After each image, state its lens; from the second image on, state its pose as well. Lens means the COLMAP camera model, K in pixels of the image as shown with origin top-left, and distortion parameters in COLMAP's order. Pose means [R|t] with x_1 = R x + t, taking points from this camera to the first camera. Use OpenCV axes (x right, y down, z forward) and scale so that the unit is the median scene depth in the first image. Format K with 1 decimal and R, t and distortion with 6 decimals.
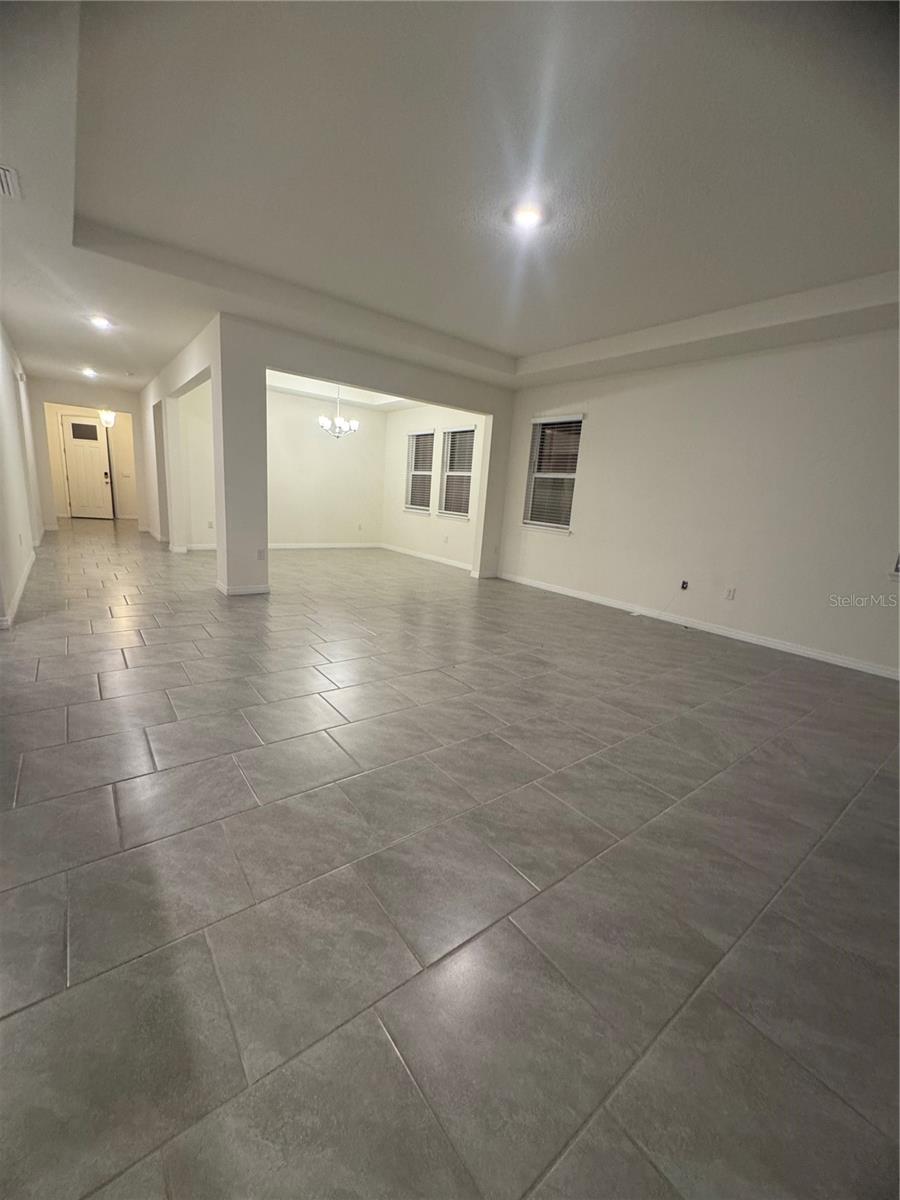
lens RADIAL K [[478.8, 0, 450.0], [0, 478.8, 600.0], [0, 0, 1]] dist [-0.000913, -0.000074]
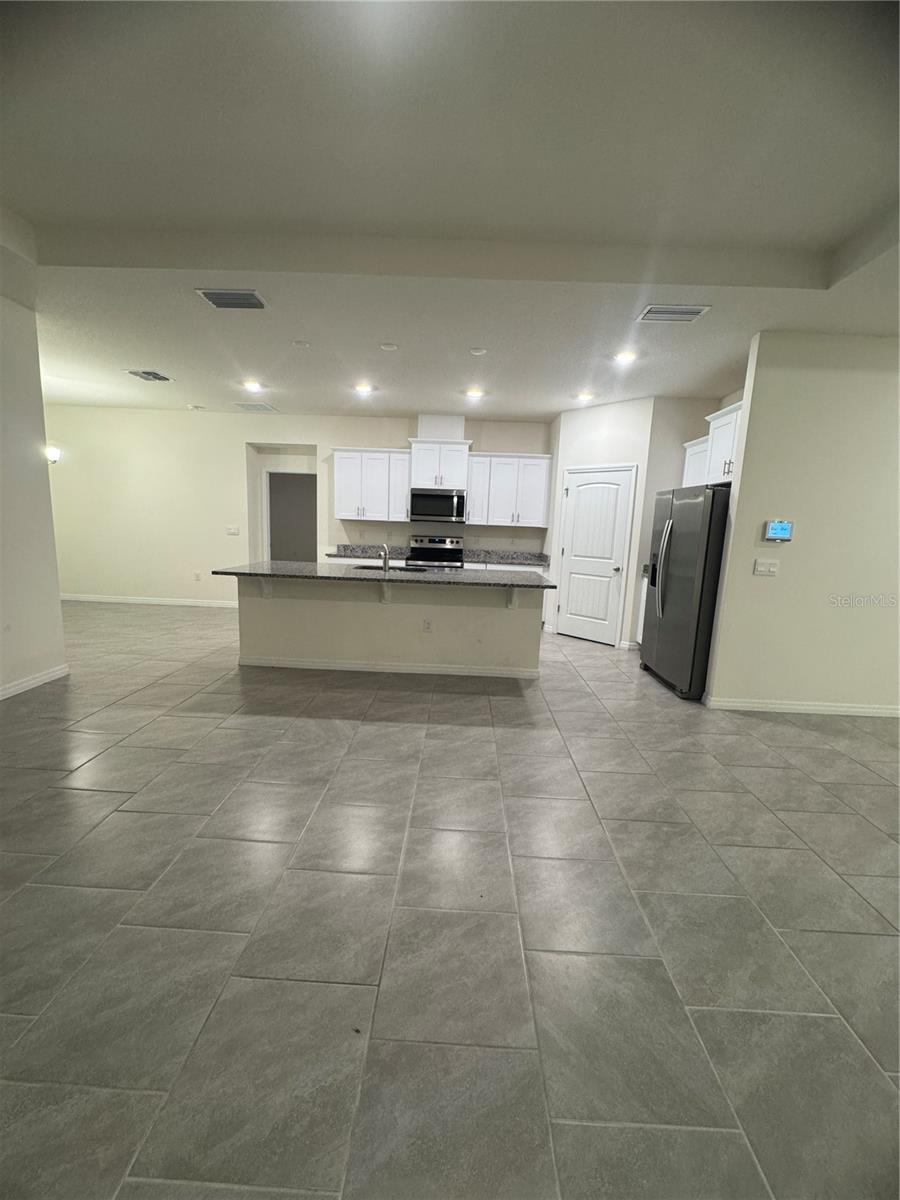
lens RADIAL K [[478.8, 0, 450.0], [0, 478.8, 600.0], [0, 0, 1]] dist [-0.000913, -0.000074]
pose [[-0.627433, 0.029167, -0.778124, 0.240360], [-0.253288, 0.937308, 0.239370, -0.274586], [0.736324, 0.347278, -0.580710, 1.156016]]
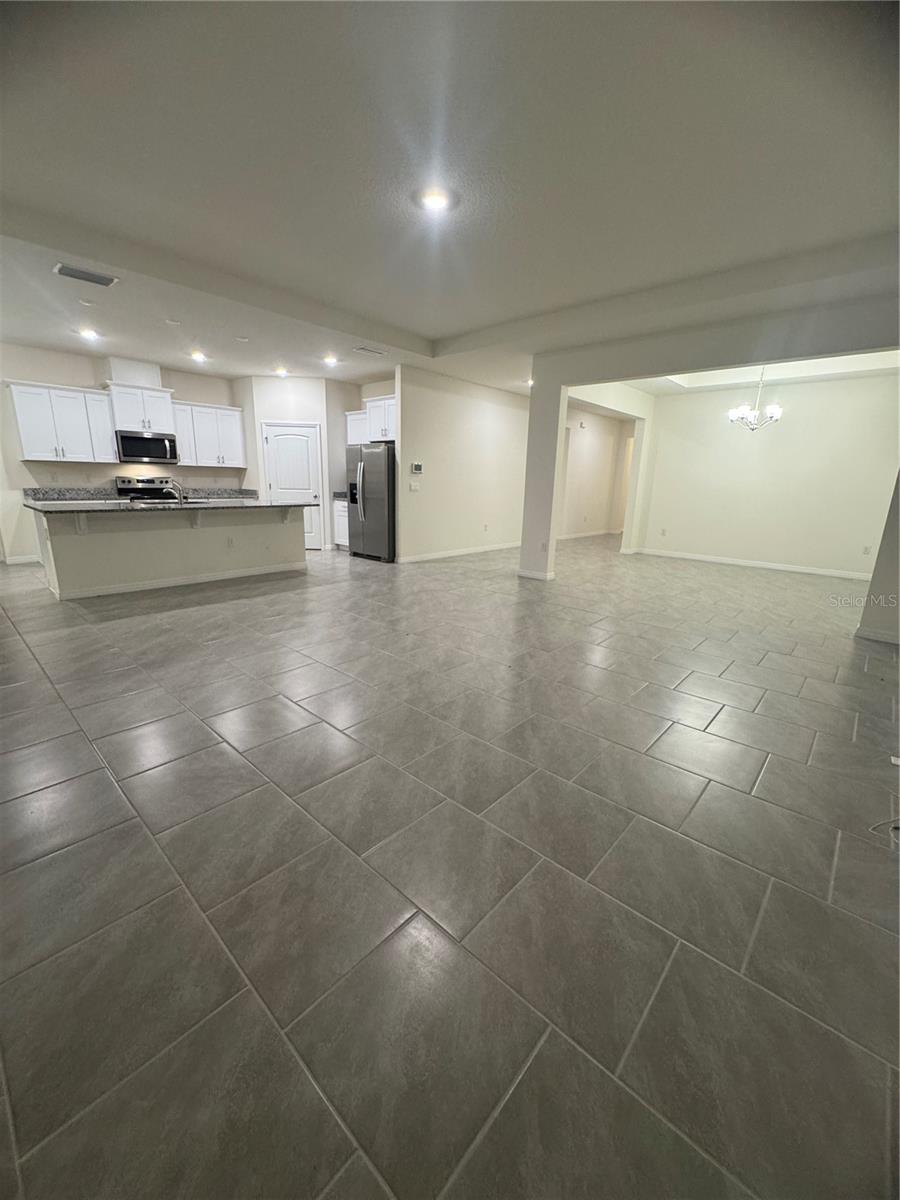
lens RADIAL K [[478.8, 0, 450.0], [0, 478.8, 600.0], [0, 0, 1]] dist [-0.000913, -0.000074]
pose [[0.176064, 0.178740, -0.968015, 1.108184], [-0.231742, 0.963264, 0.135713, -0.114233], [0.956711, 0.200436, 0.211018, 0.845052]]
